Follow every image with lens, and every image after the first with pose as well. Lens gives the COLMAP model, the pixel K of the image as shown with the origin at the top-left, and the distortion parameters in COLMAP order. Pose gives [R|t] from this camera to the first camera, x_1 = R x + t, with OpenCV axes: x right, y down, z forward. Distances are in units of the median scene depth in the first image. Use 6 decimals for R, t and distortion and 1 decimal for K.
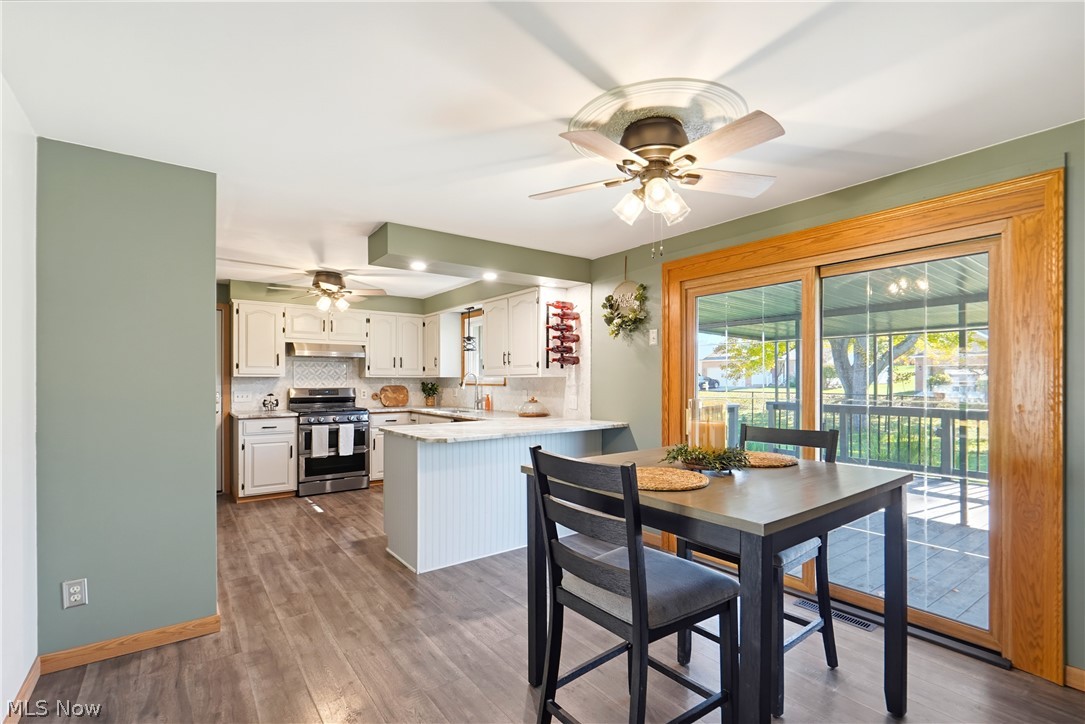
lens RADIAL K [[491.0, 0, 545.6], [0, 491.0, 374.2], [0, 0, 1]] dist [0.000224, 0.000716]
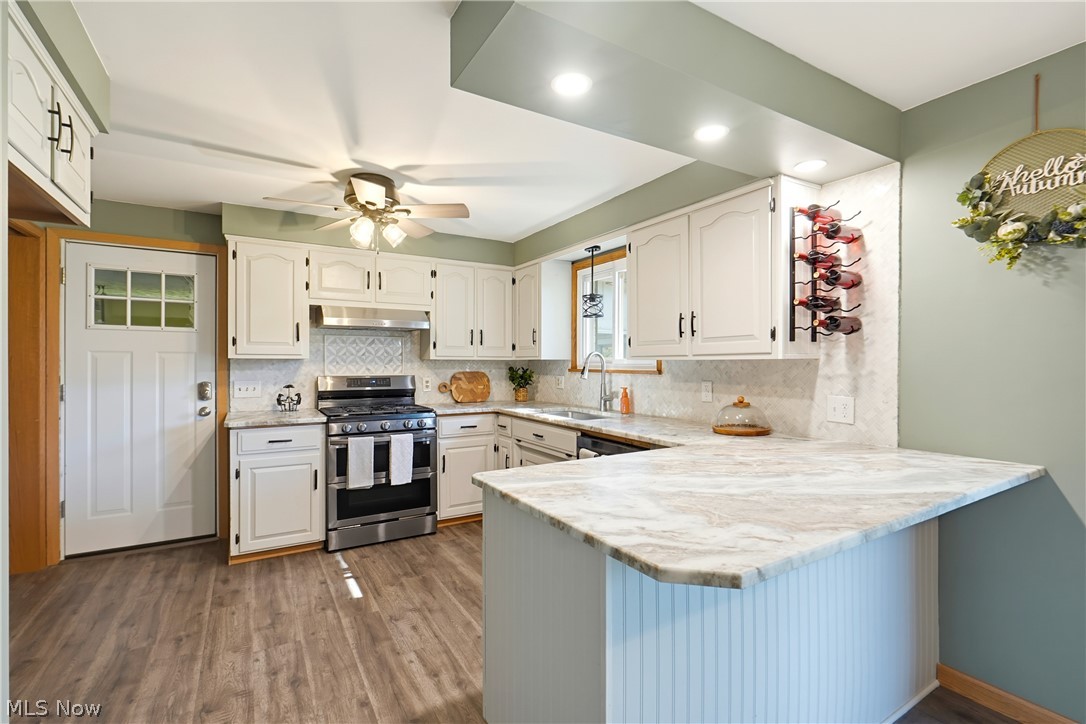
lens RADIAL K [[496.6, 0, 551.3], [0, 496.6, 359.7], [0, 0, 1]] dist [0.000487, 0.000106]
pose [[0.995410, 0.000637, -0.095704, -0.156789], [-0.000134, 0.999986, 0.005254, 0.003132], [0.095706, -0.005217, 0.995396, 0.392243]]
